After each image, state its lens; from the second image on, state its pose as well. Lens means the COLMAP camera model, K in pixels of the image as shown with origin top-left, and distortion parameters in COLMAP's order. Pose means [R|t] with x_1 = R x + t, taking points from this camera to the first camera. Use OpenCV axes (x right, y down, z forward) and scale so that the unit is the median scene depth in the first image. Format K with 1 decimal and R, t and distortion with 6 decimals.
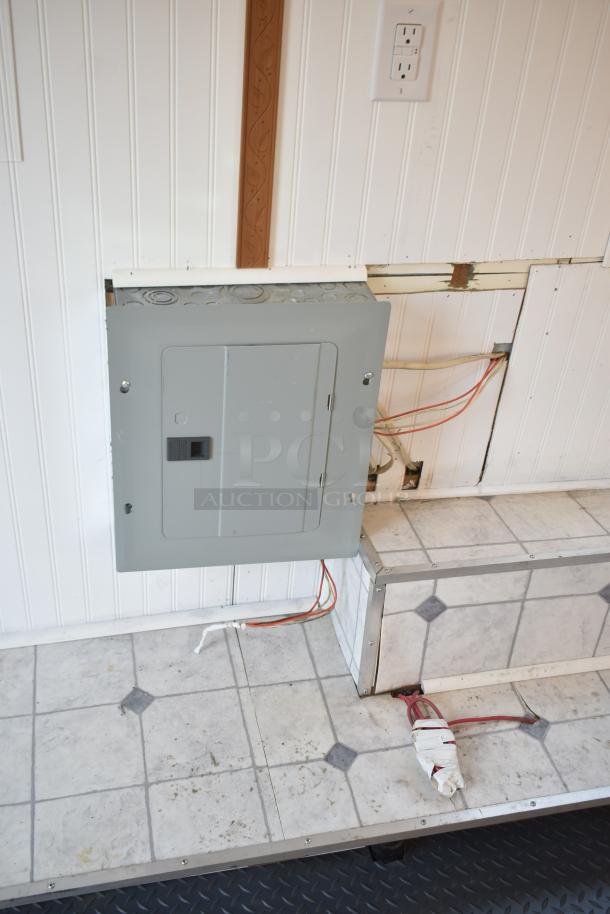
lens RADIAL K [[934.9, 0, 305.0], [0, 934.9, 457.0], [0, 0, 1]] dist [-0.017939, -0.011248]
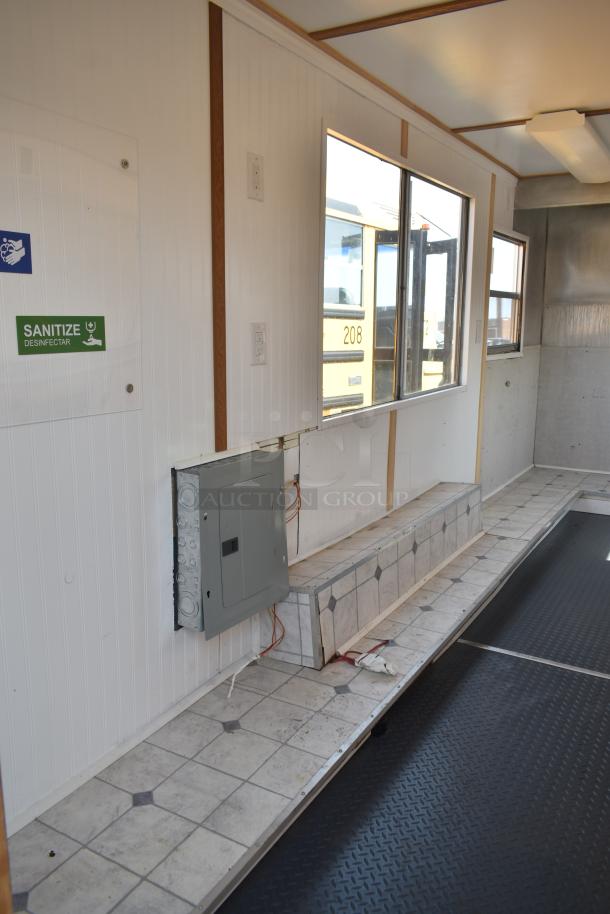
lens RADIAL K [[801.6, 0, 305.0], [0, 801.6, 457.0], [0, 0, 1]] dist [-0.015779, -0.003720]
pose [[0.649636, -0.181256, 0.738322, -1.062413], [0.457010, 0.869209, -0.188727, 0.185450], [-0.607548, 0.460025, 0.647505, -0.173205]]
